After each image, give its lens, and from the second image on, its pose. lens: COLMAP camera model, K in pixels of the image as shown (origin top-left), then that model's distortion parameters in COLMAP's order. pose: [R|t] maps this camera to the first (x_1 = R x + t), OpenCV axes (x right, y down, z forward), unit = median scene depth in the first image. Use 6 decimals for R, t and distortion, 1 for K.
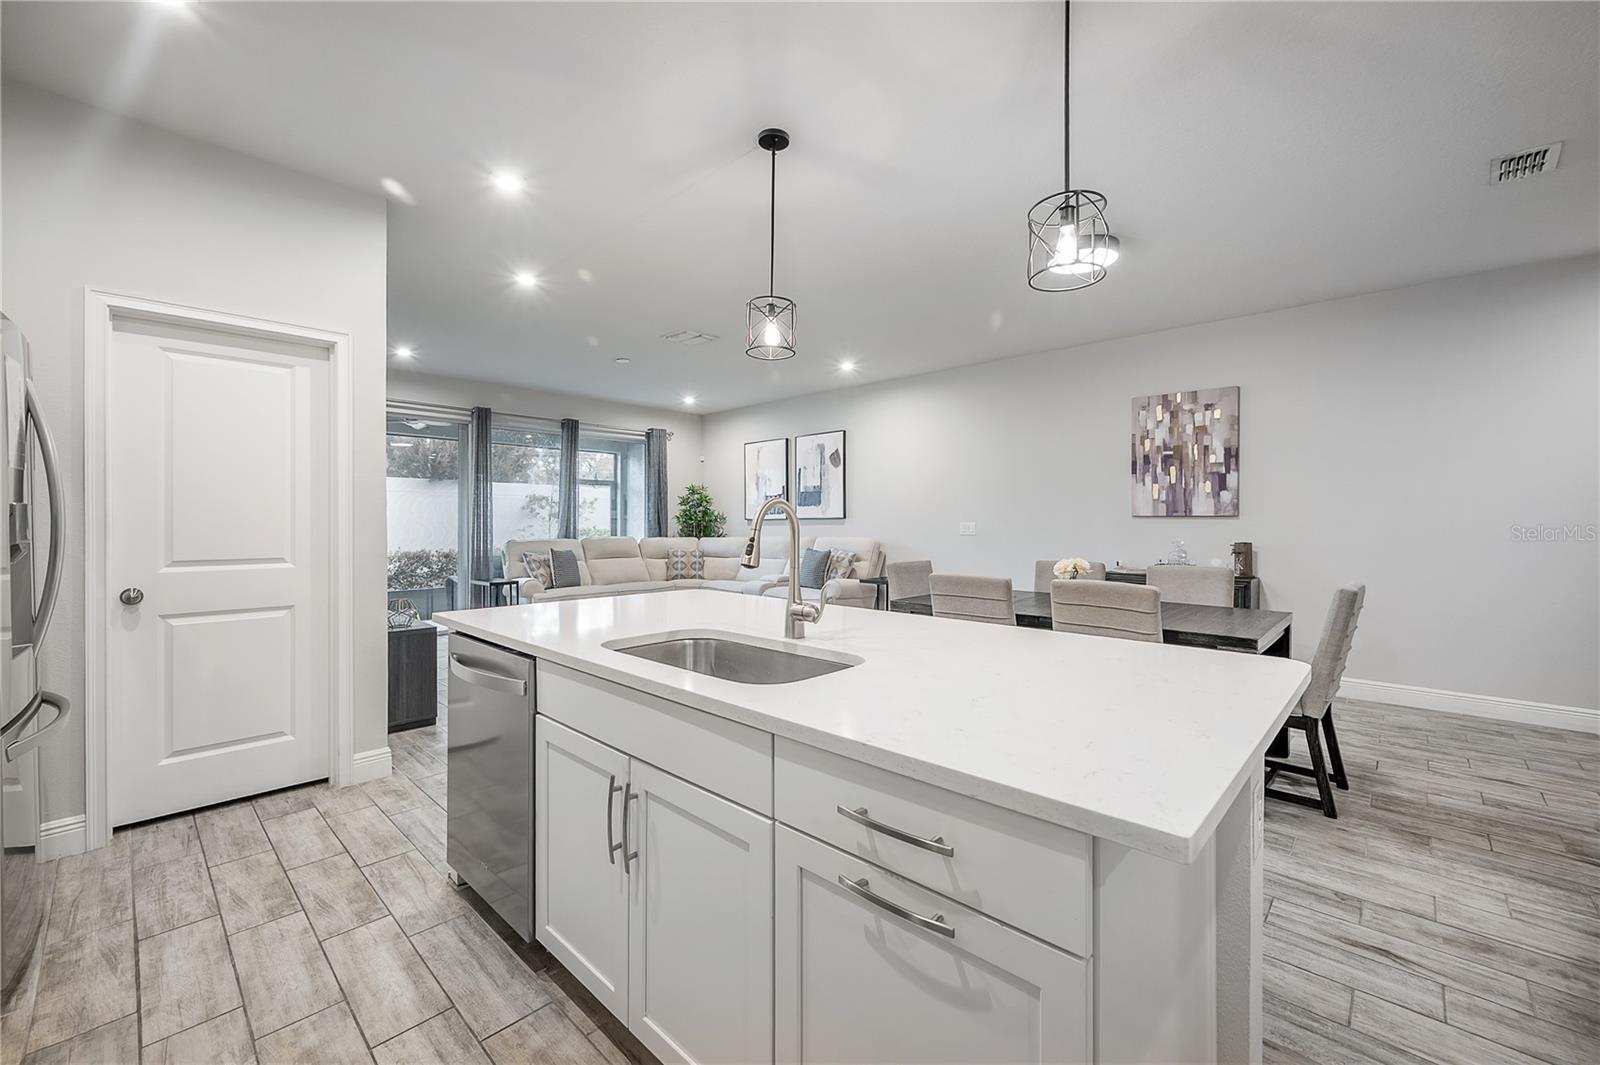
lens RADIAL K [[636.4, 0, 787.8], [0, 636.4, 523.8], [0, 0, 1]] dist [-0.000645, -0.000742]
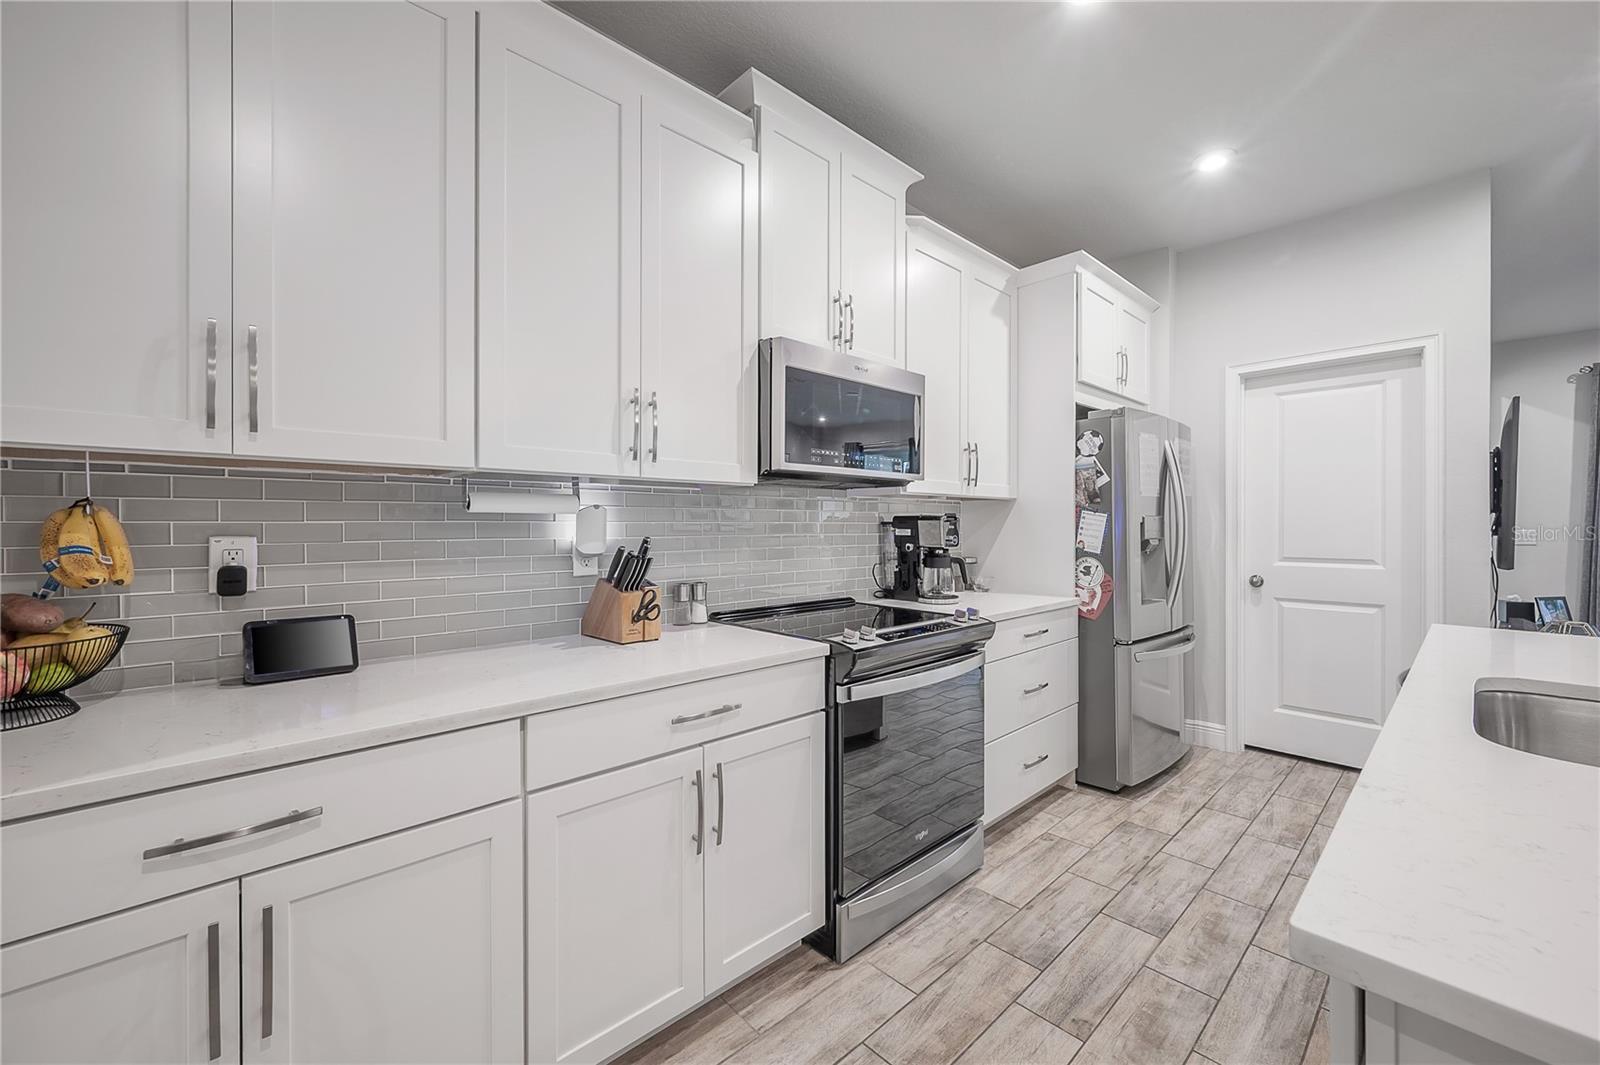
lens RADIAL K [[636.4, 0, 817.3], [0, 636.4, 528.9], [0, 0, 1]] dist [-0.000645, -0.000742]
pose [[-0.040409, 0.006060, -0.999165, 0.125952], [-0.003166, 0.999976, 0.006193, -0.001132], [0.999178, 0.003414, -0.040388, 0.036470]]
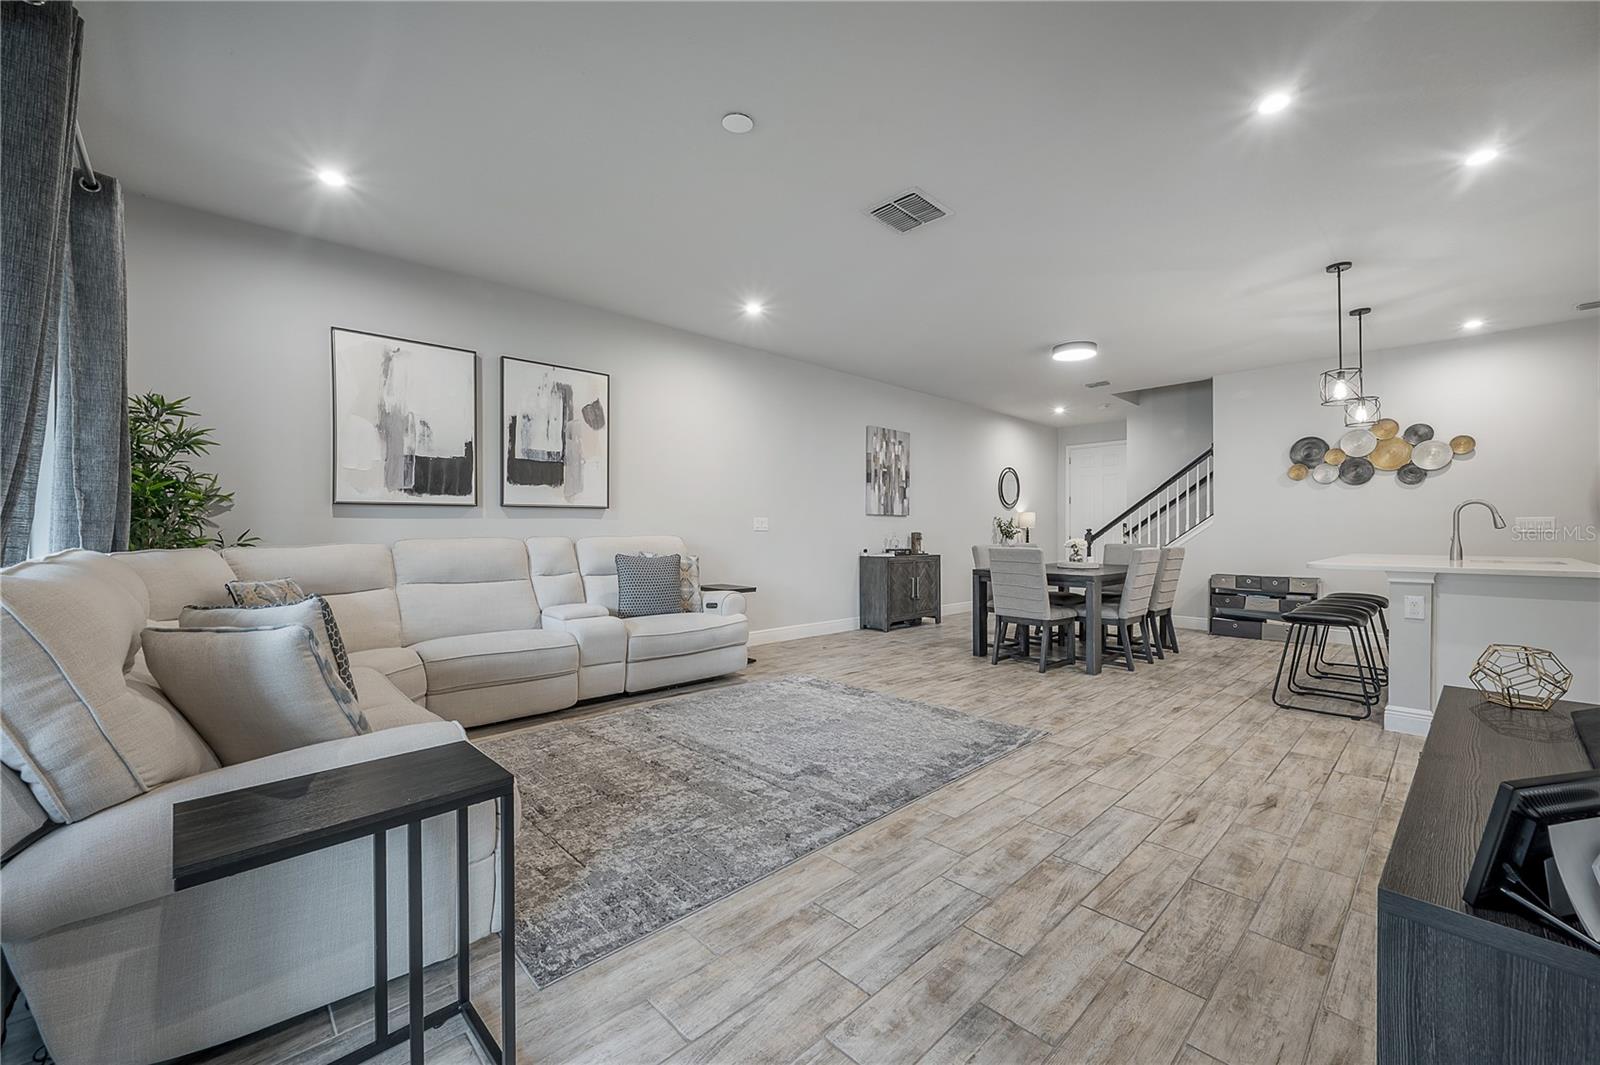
lens RADIAL K [[636.4, 0, 812.2], [0, 636.4, 523.7], [0, 0, 1]] dist [-0.000645, -0.000742]
pose [[0.045767, 0.009793, 0.998904, -0.607213], [0.001354, 0.999950, -0.009865, 0.015354], [-0.998951, 0.001804, 0.045752, 0.821494]]
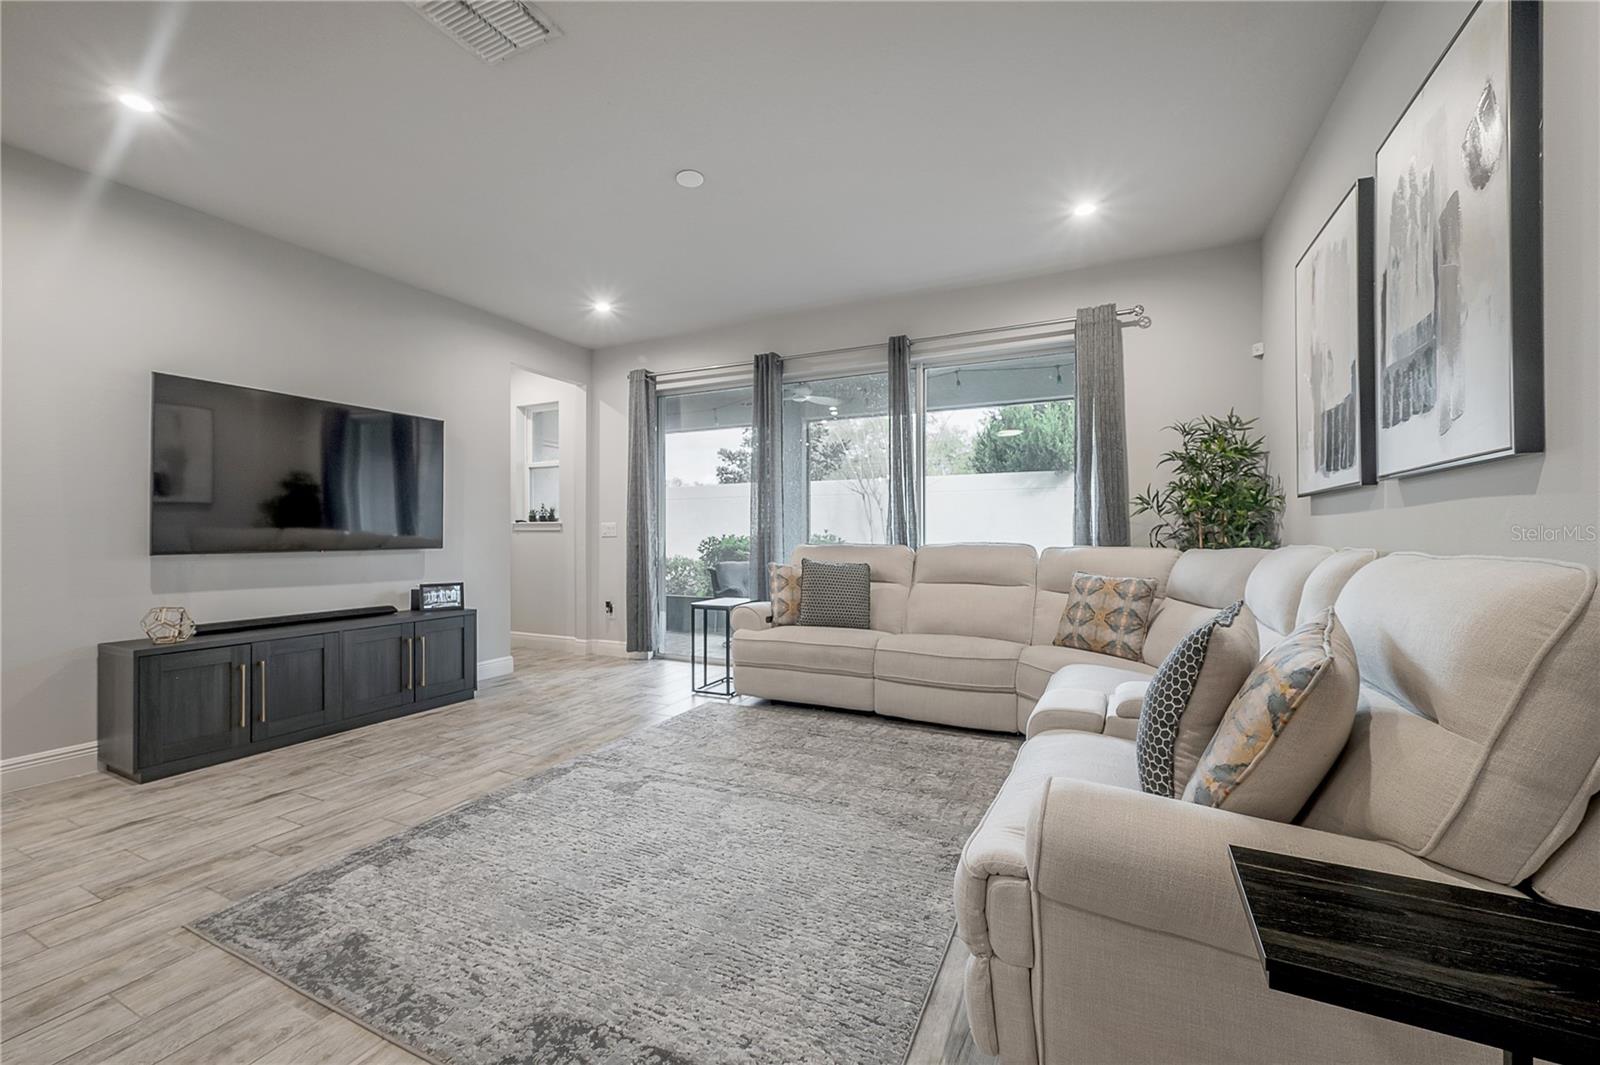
lens RADIAL K [[636.4, 0, 792.7], [0, 636.4, 526.0], [0, 0, 1]] dist [-0.000645, -0.000742]
pose [[0.304831, -0.011342, -0.952339, 0.208667], [0.002473, 0.999935, -0.011118, 0.013982], [0.952403, 0.001034, 0.304839, 0.816959]]
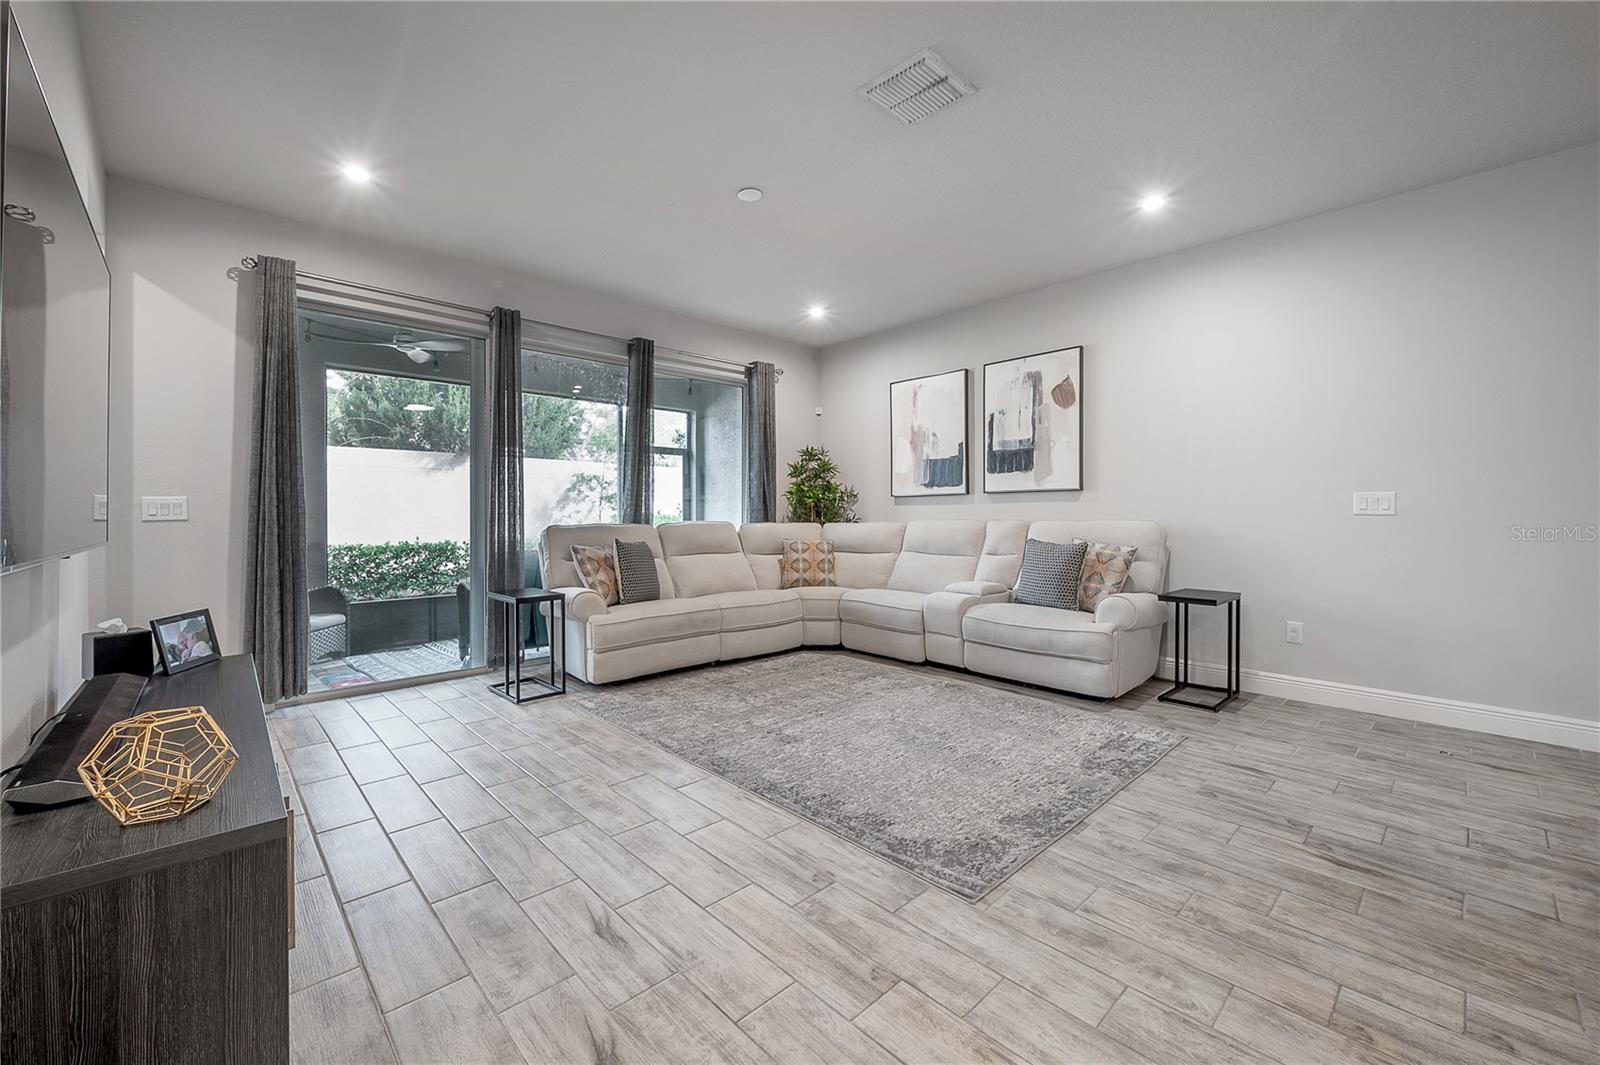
lens RADIAL K [[636.4, 0, 778.2], [0, 636.4, 512.7], [0, 0, 1]] dist [-0.000645, -0.000742]
pose [[0.997126, -0.003033, -0.075701, -0.169711], [0.002953, 0.999995, -0.001172, 0.014040], [0.075704, 0.000945, 0.997130, 0.399821]]
